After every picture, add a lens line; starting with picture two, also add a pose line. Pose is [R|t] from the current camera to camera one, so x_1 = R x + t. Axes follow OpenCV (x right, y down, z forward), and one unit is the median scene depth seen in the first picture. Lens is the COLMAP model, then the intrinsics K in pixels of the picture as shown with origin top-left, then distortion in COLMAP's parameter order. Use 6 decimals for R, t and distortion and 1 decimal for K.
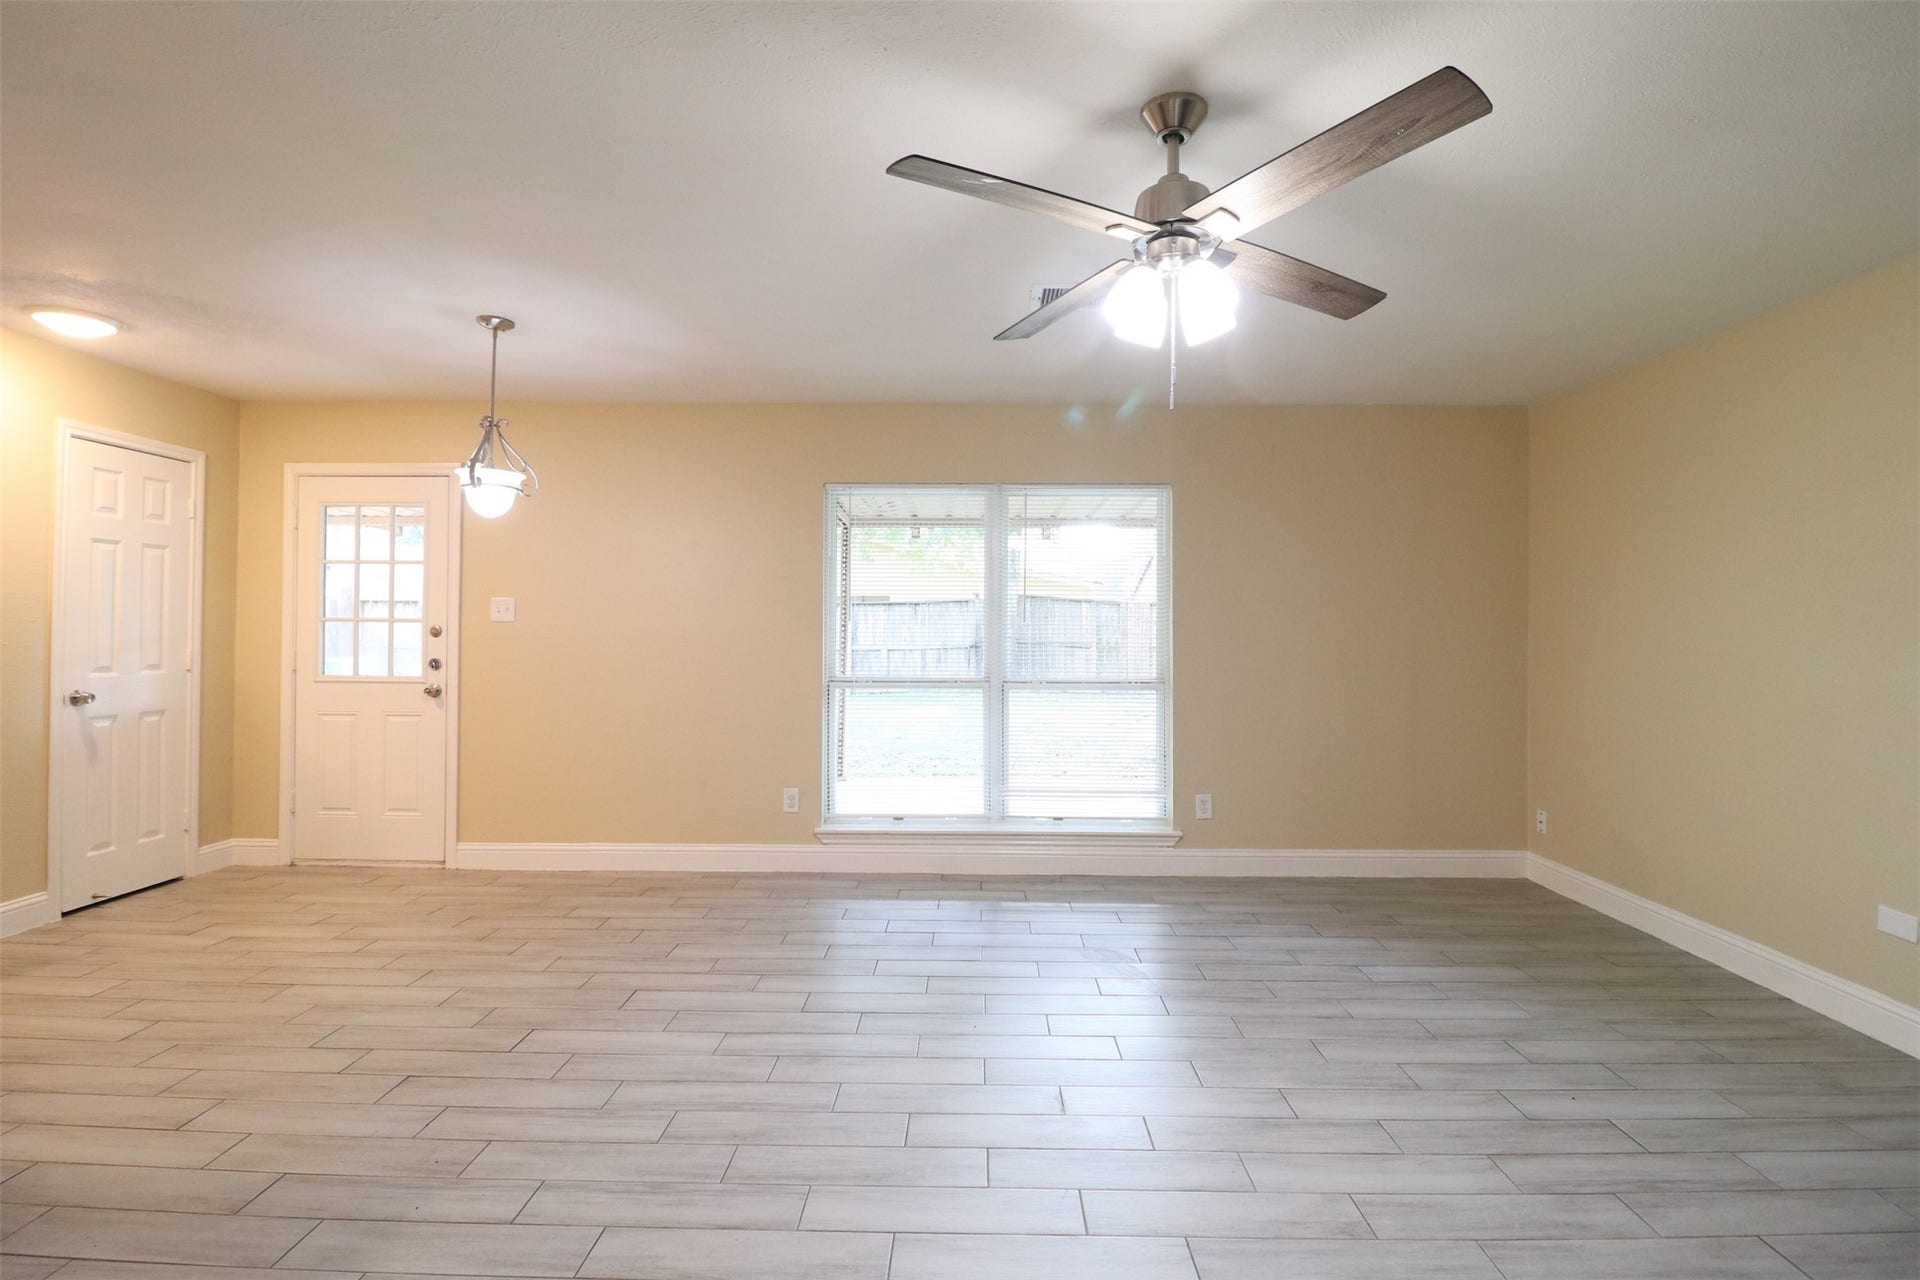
lens RADIAL K [[888.3, 0, 968.2], [0, 888.3, 618.3], [0, 0, 1]] dist [-0.004545, -0.011038]
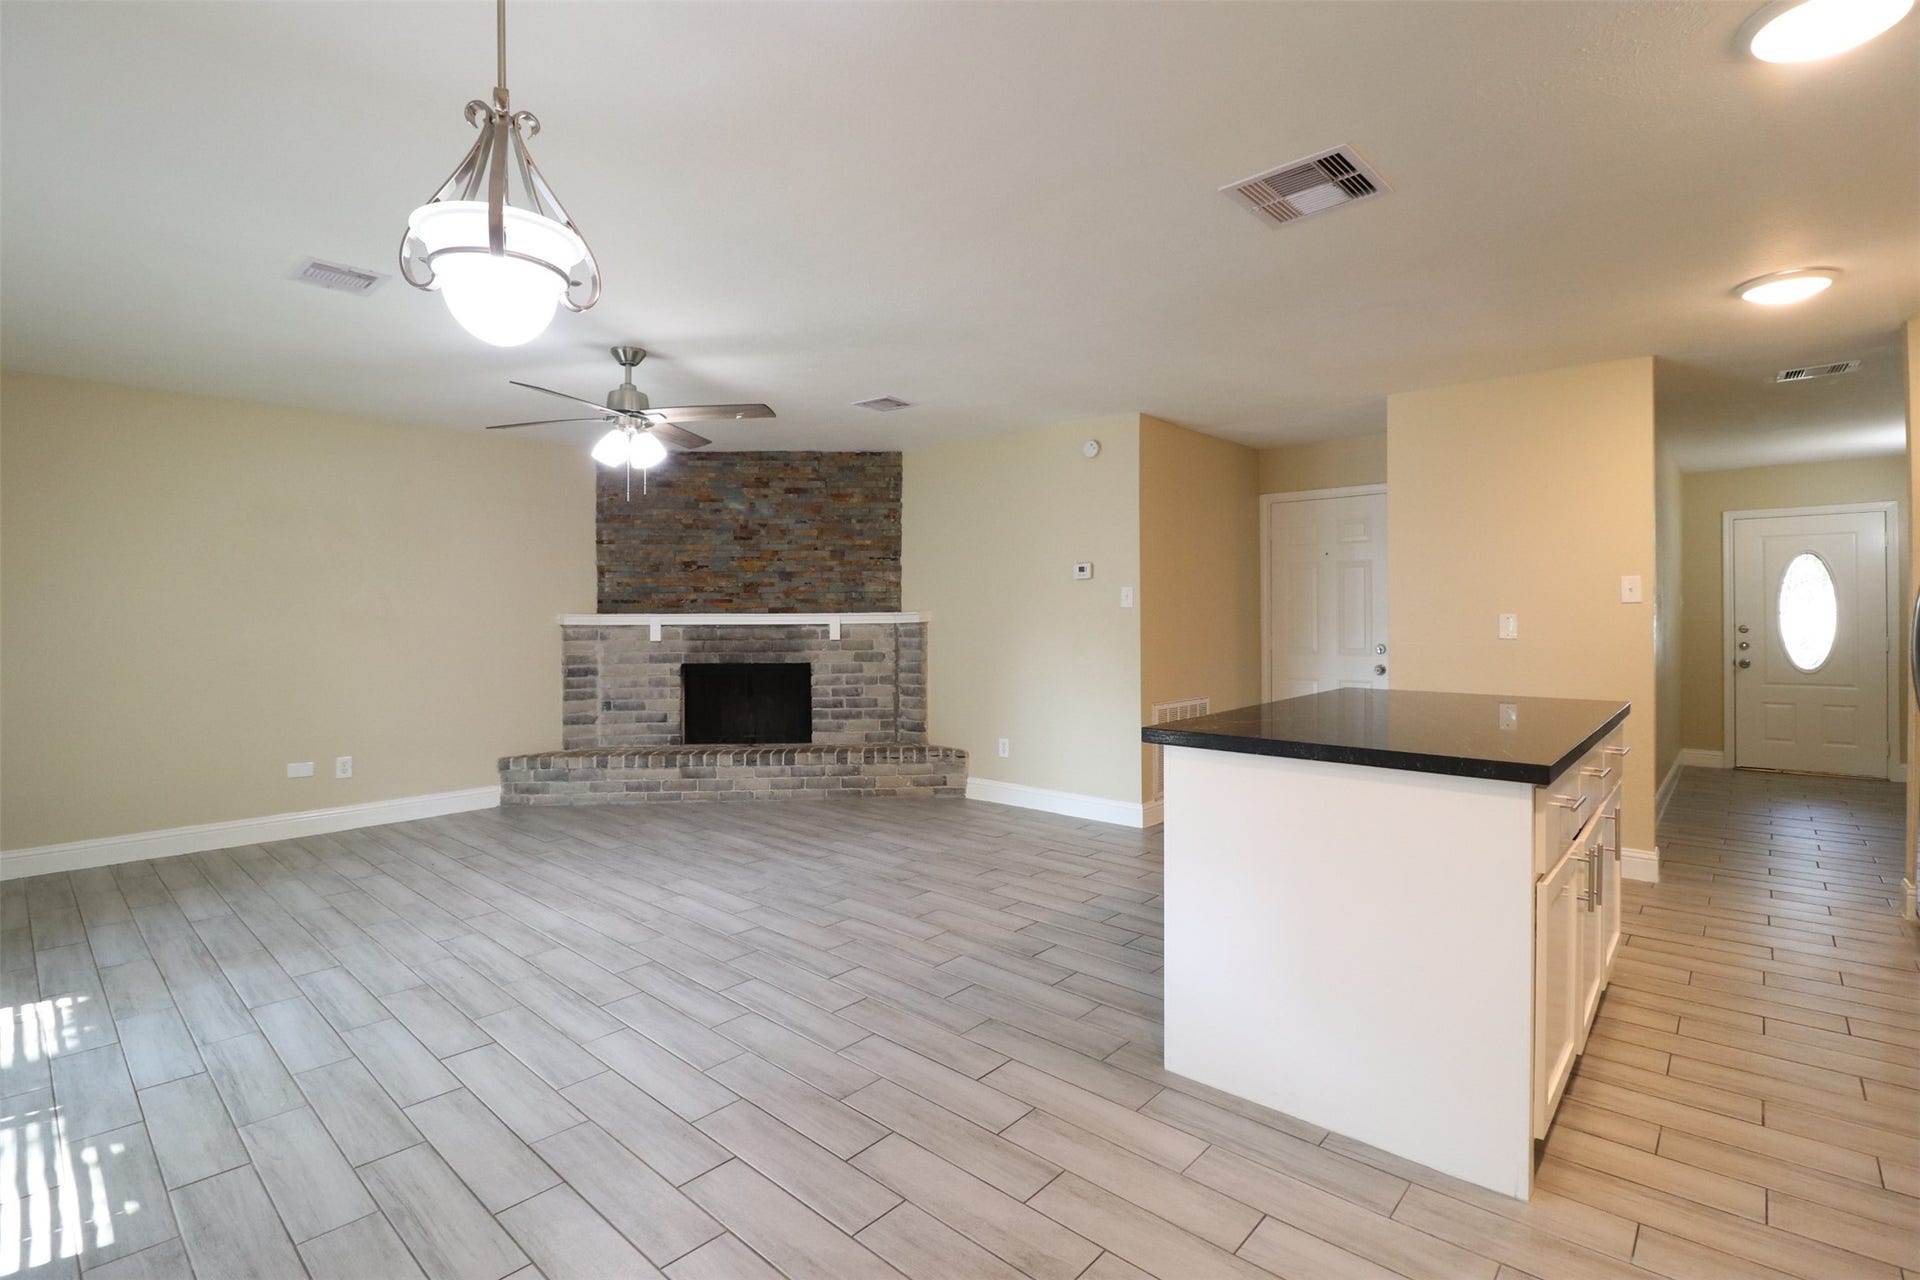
lens RADIAL K [[888.3, 0, 968.2], [0, 888.3, 618.3], [0, 0, 1]] dist [-0.004545, -0.011038]
pose [[-0.751733, -0.009858, 0.659394, -0.872687], [-0.009530, 0.999946, 0.004085, 0.006226], [-0.659399, -0.003213, -0.751786, 1.047089]]
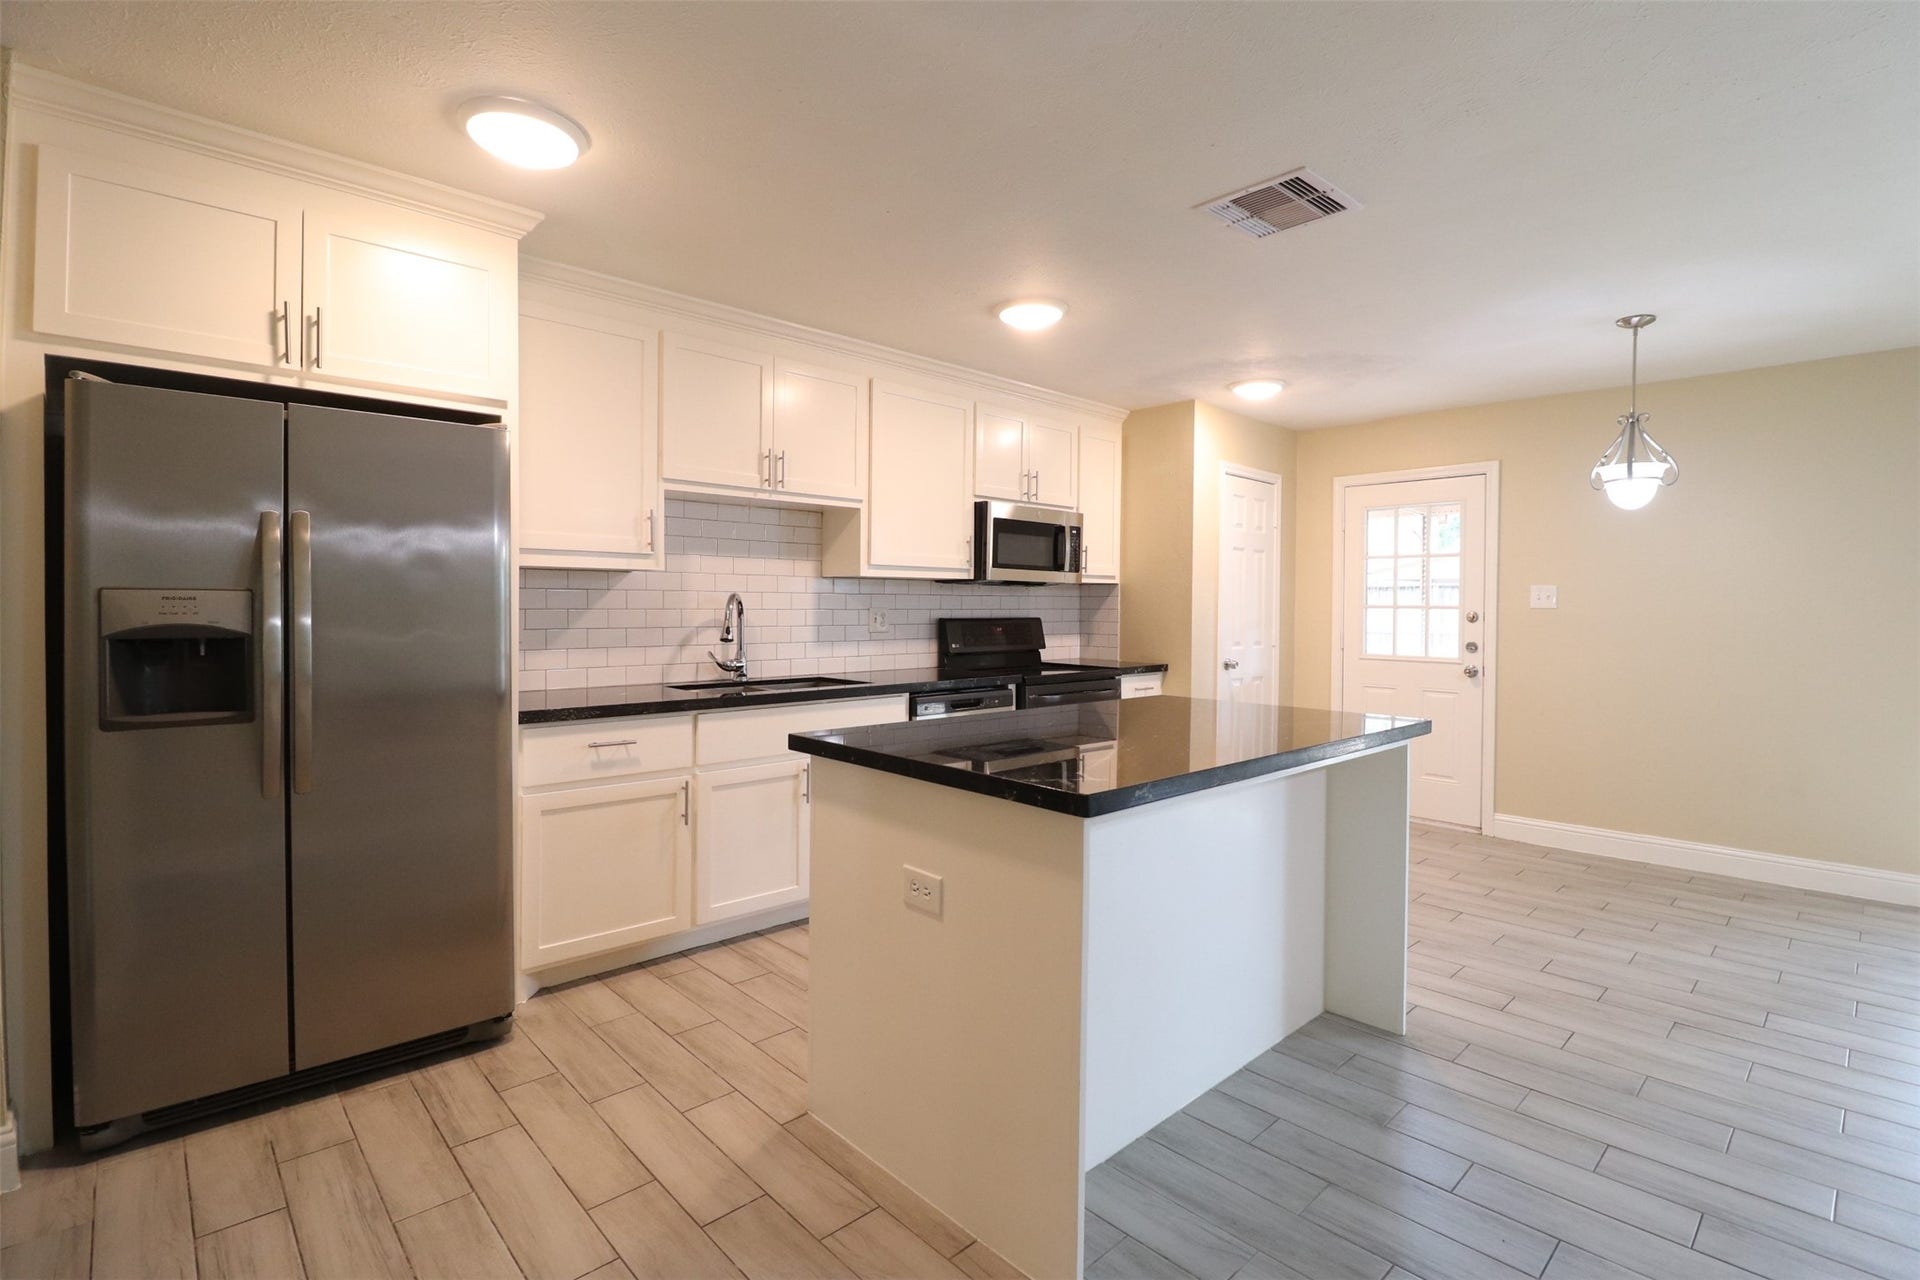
lens RADIAL K [[888.3, 0, 968.2], [0, 888.3, 618.3], [0, 0, 1]] dist [-0.004545, -0.011038]
pose [[0.693090, 0.007956, -0.720807, -0.297886], [0.005266, 0.999857, 0.016099, -0.005944], [0.720832, -0.014954, 0.692949, -0.255424]]
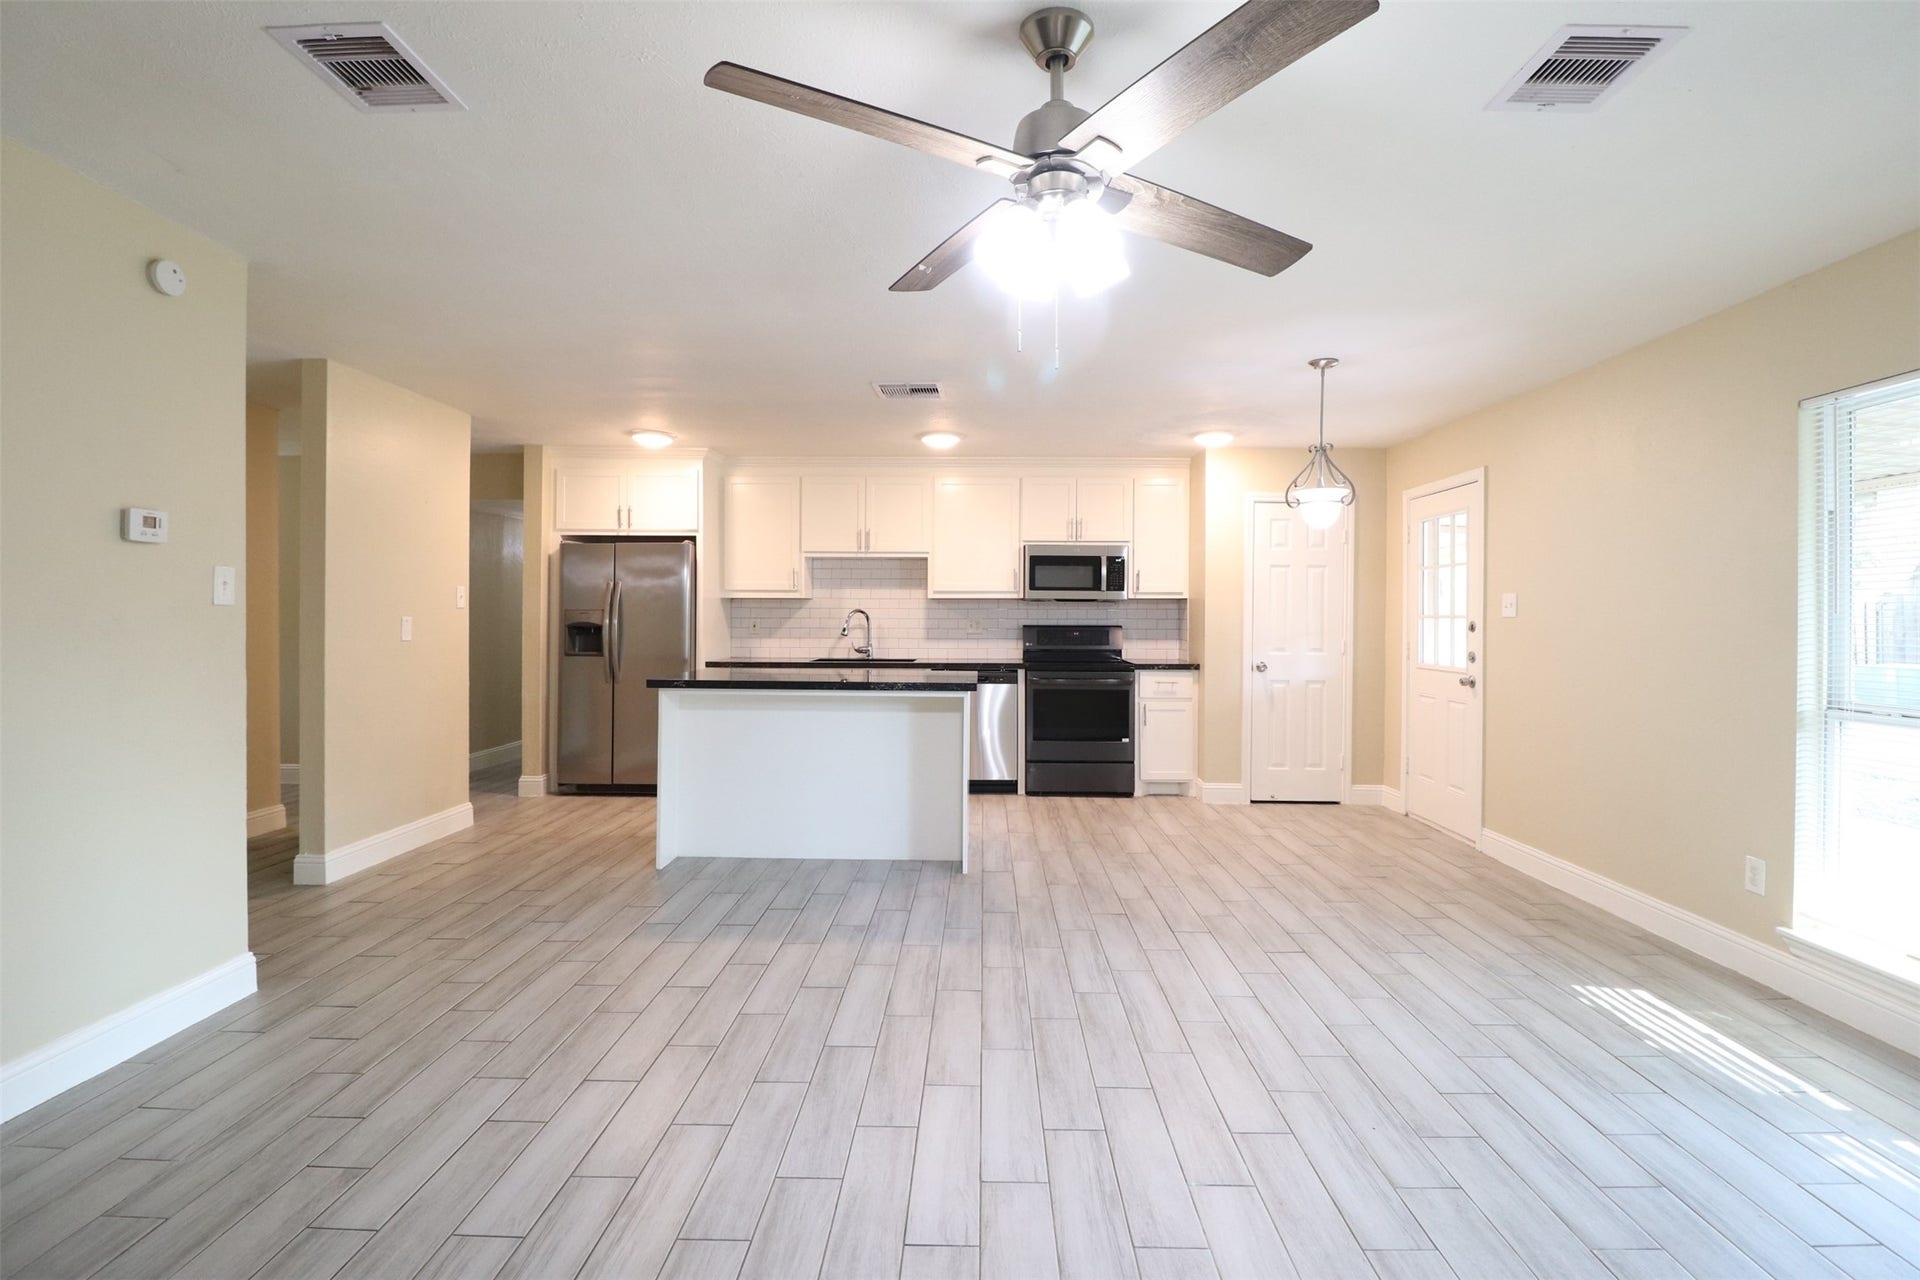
lens RADIAL K [[888.3, 0, 968.2], [0, 888.3, 618.3], [0, 0, 1]] dist [-0.004545, -0.011038]
pose [[-0.009490, -0.005065, -0.999942, 0.590265], [0.004507, 0.999977, -0.005108, 0.008804], [0.999945, -0.004555, -0.009467, 0.484165]]
